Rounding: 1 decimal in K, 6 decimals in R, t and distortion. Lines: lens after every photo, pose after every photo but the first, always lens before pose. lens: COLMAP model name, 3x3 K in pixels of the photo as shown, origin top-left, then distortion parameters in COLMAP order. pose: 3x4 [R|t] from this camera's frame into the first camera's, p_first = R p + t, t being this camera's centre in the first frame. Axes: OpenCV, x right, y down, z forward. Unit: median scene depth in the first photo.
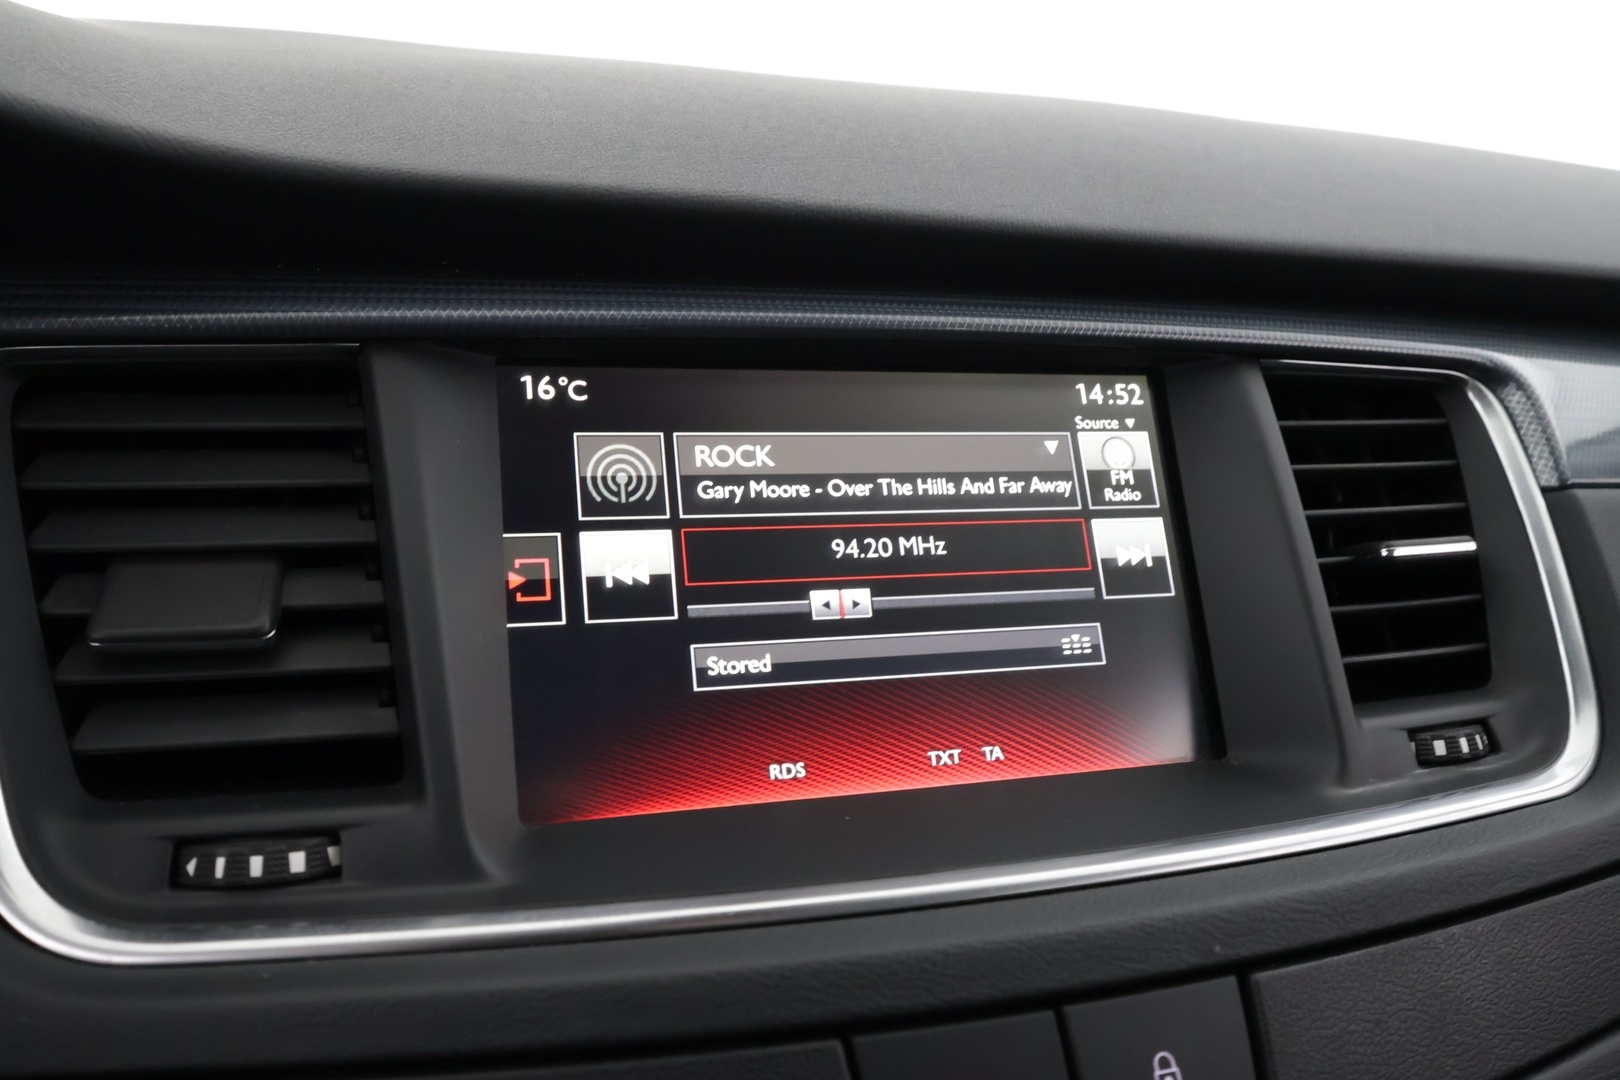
lens RADIAL K [[1246.1, 0, 807.2], [0, 1246.1, 545.3], [0, 0, 1]] dist [-0.015730, 0.005047]
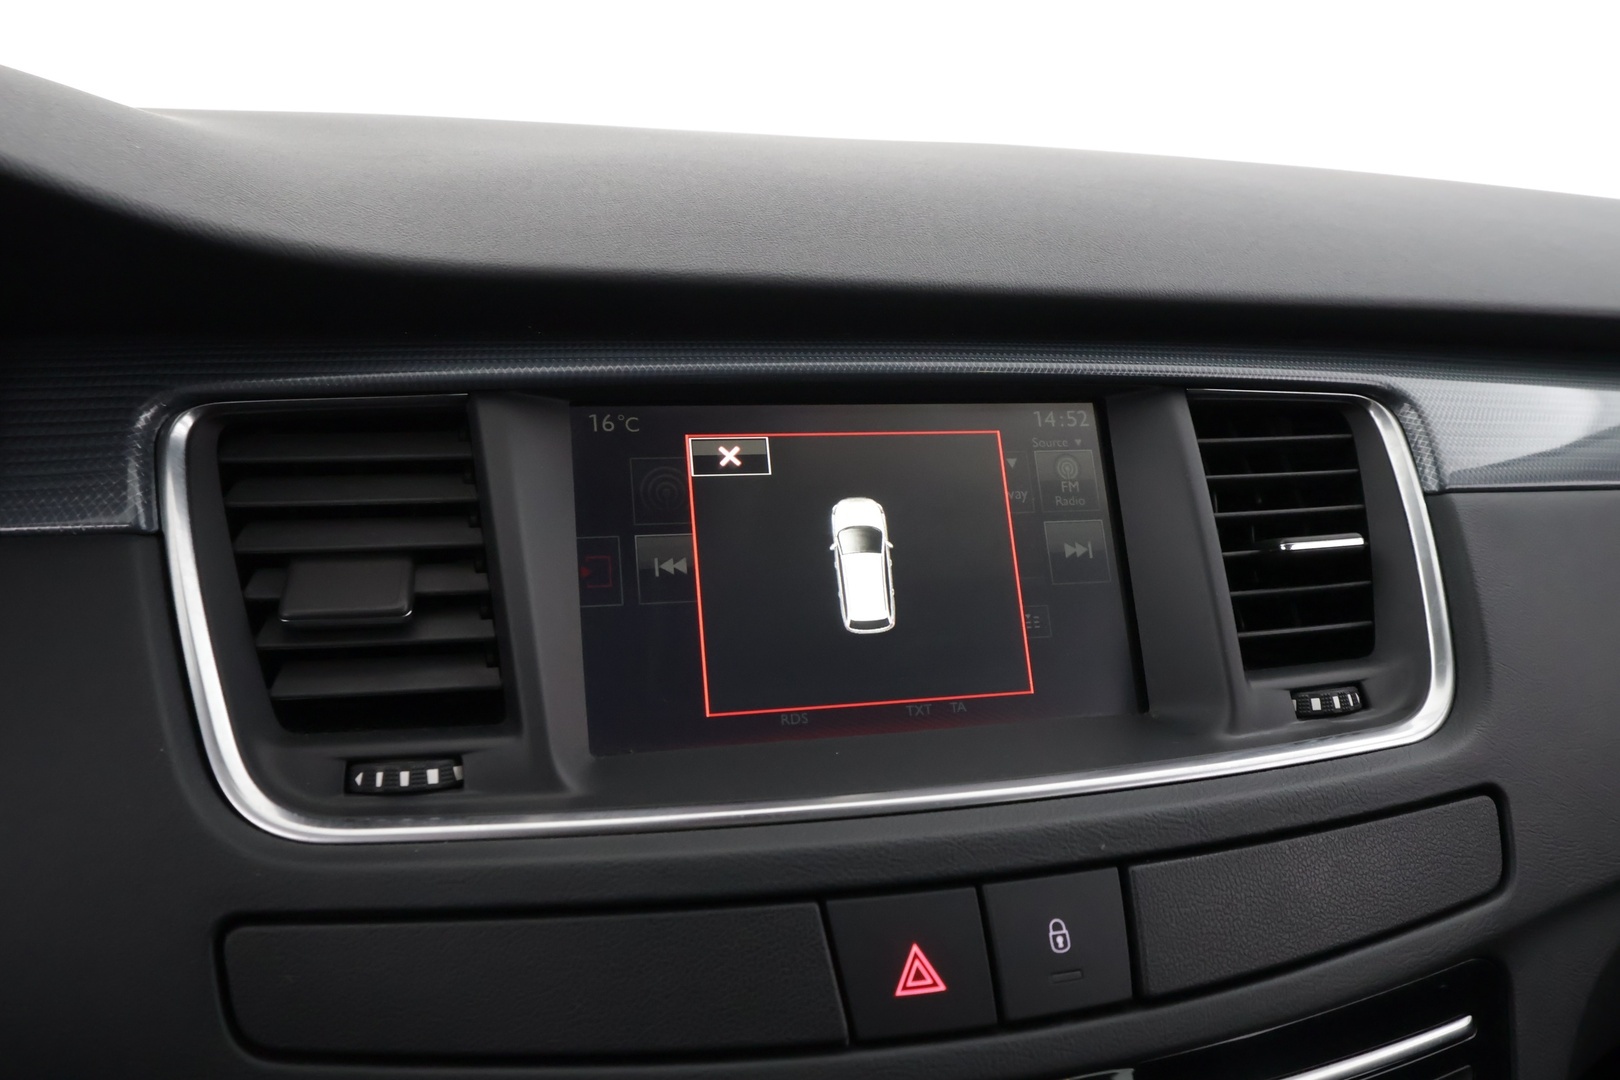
lens RADIAL K [[1246.1, 0, 810.3], [0, 1246.1, 538.6], [0, 0, 1]] dist [-0.015730, 0.005047]
pose [[0.998869, -0.002160, -0.047499, 0.064497], [0.002818, 0.999901, 0.013775, -0.024424], [0.047465, -0.013894, 0.998776, -0.298379]]
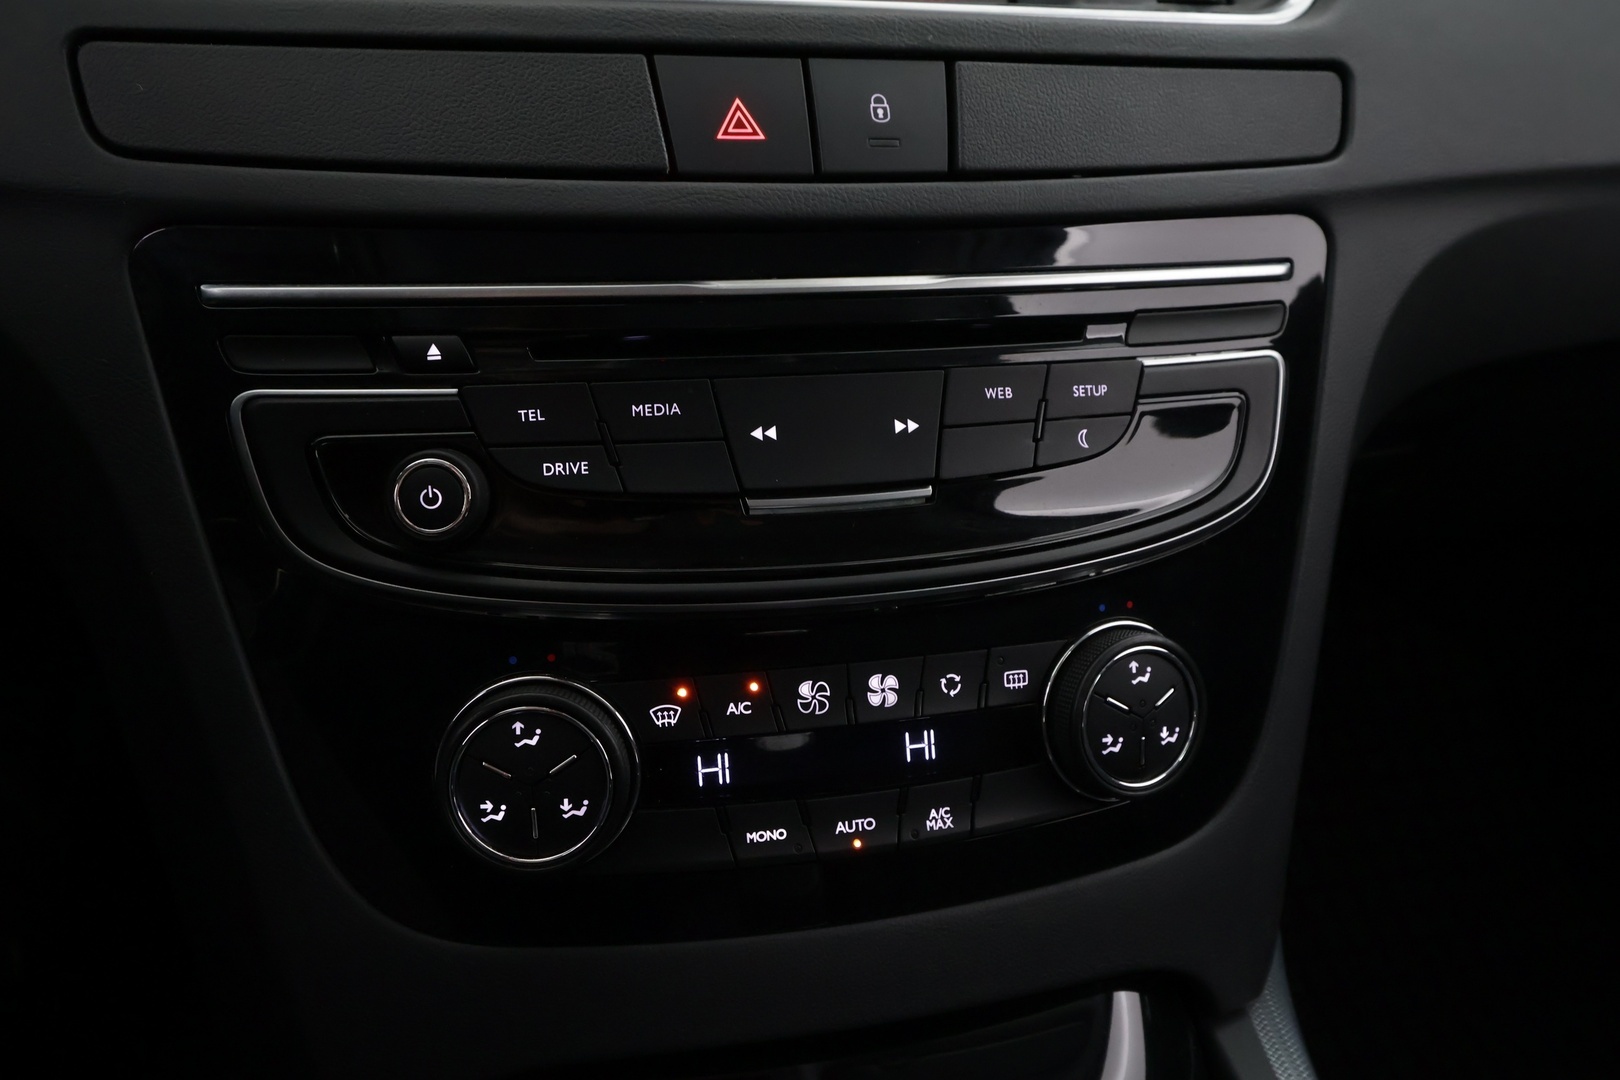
lens RADIAL K [[1246.1, 0, 804.1], [0, 1246.1, 547.0], [0, 0, 1]] dist [-0.015730, 0.005047]
pose [[0.998098, 0.028711, -0.054556, 0.233097], [-0.015563, 0.973615, 0.227664, 0.469872], [0.059653, -0.226382, 0.972210, -0.412306]]
